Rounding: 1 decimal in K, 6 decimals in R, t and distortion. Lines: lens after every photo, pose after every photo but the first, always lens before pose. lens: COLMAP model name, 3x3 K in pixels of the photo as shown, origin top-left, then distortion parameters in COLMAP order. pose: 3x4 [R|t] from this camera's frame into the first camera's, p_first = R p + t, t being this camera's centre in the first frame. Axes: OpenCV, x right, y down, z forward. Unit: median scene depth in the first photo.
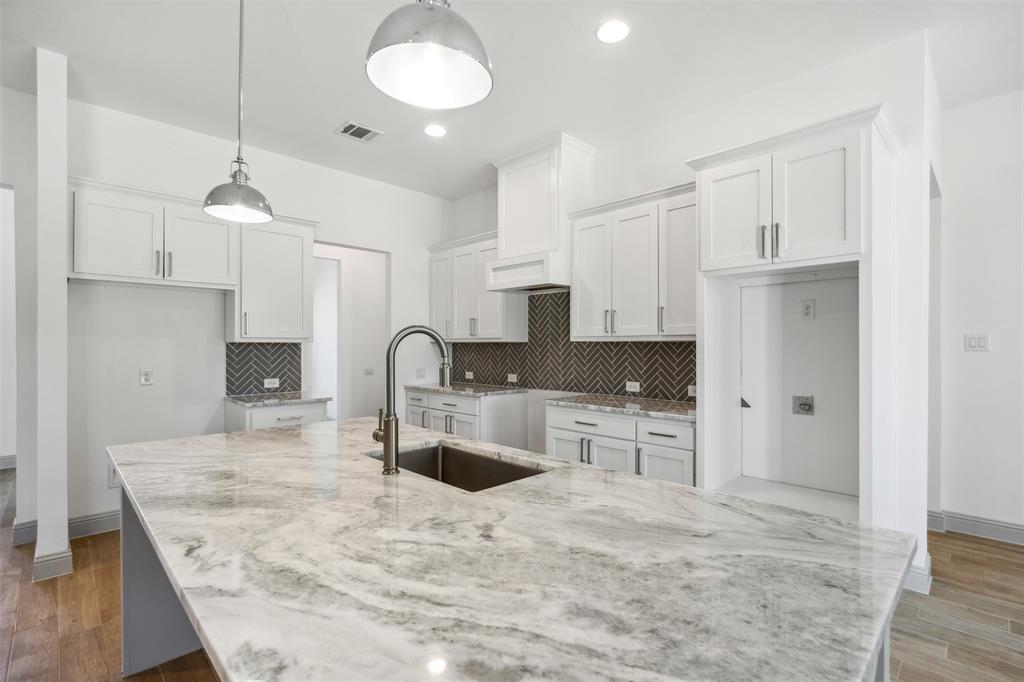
lens RADIAL K [[472.7, 0, 504.8], [0, 472.7, 344.8], [0, 0, 1]] dist [-0.007836, 0.002857]
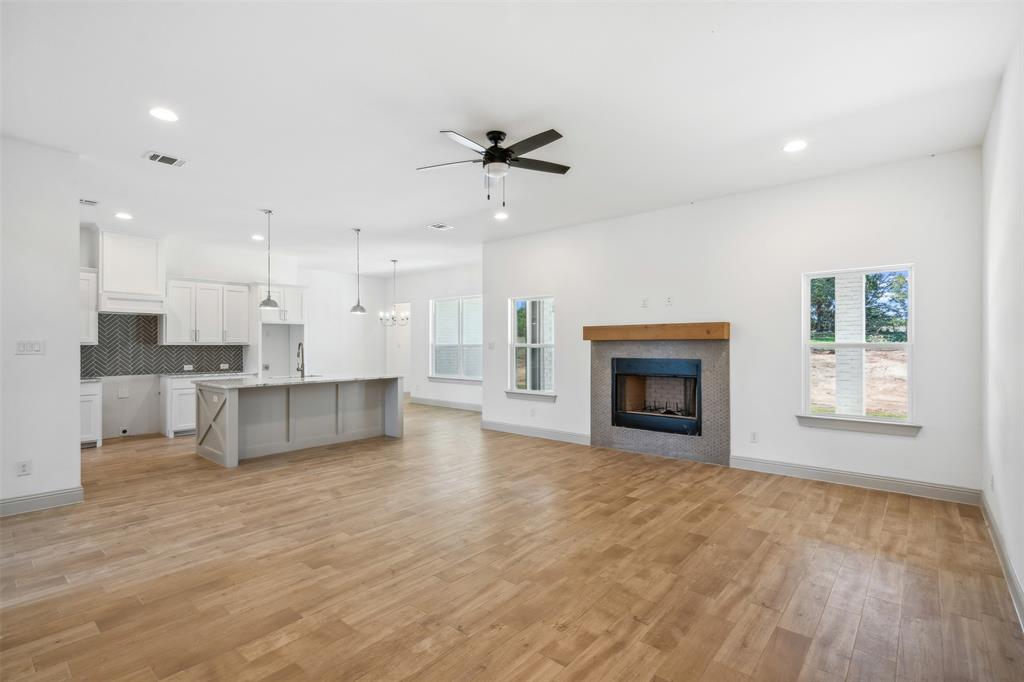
lens RADIAL K [[472.7, 0, 507.9], [0, 472.7, 345.7], [0, 0, 1]] dist [-0.007836, 0.002857]
pose [[-0.092455, -0.003926, 0.995709, -1.737874], [-0.001987, 0.999991, 0.003758, -0.013207], [-0.995715, -0.001631, -0.092462, -0.153722]]
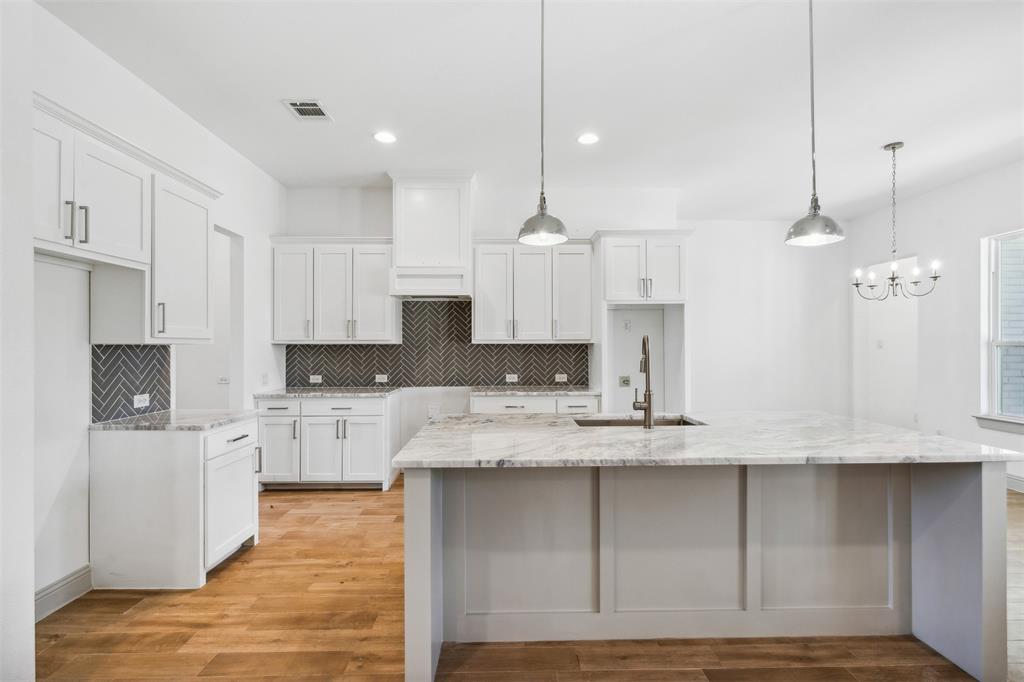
lens RADIAL K [[472.7, 0, 504.3], [0, 472.7, 346.1], [0, 0, 1]] dist [-0.007836, 0.002857]
pose [[0.682223, -0.002541, 0.731140, -0.666755], [0.001316, 0.999997, 0.002248, -0.003489], [-0.731143, -0.000571, 0.682224, 0.109223]]
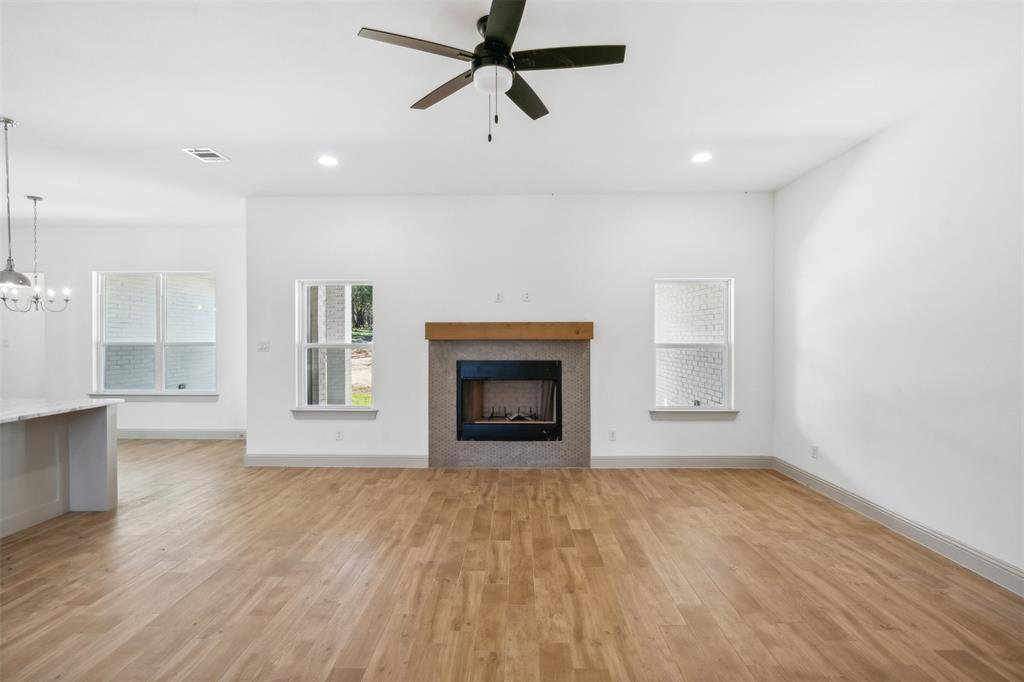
lens RADIAL K [[472.7, 0, 509.3], [0, 472.7, 341.3], [0, 0, 1]] dist [-0.007836, 0.002857]
pose [[-0.706839, -0.006724, 0.707342, -1.266804], [-0.002832, 0.999974, 0.006676, -0.029631], [-0.707368, 0.002716, -0.706840, 0.177212]]
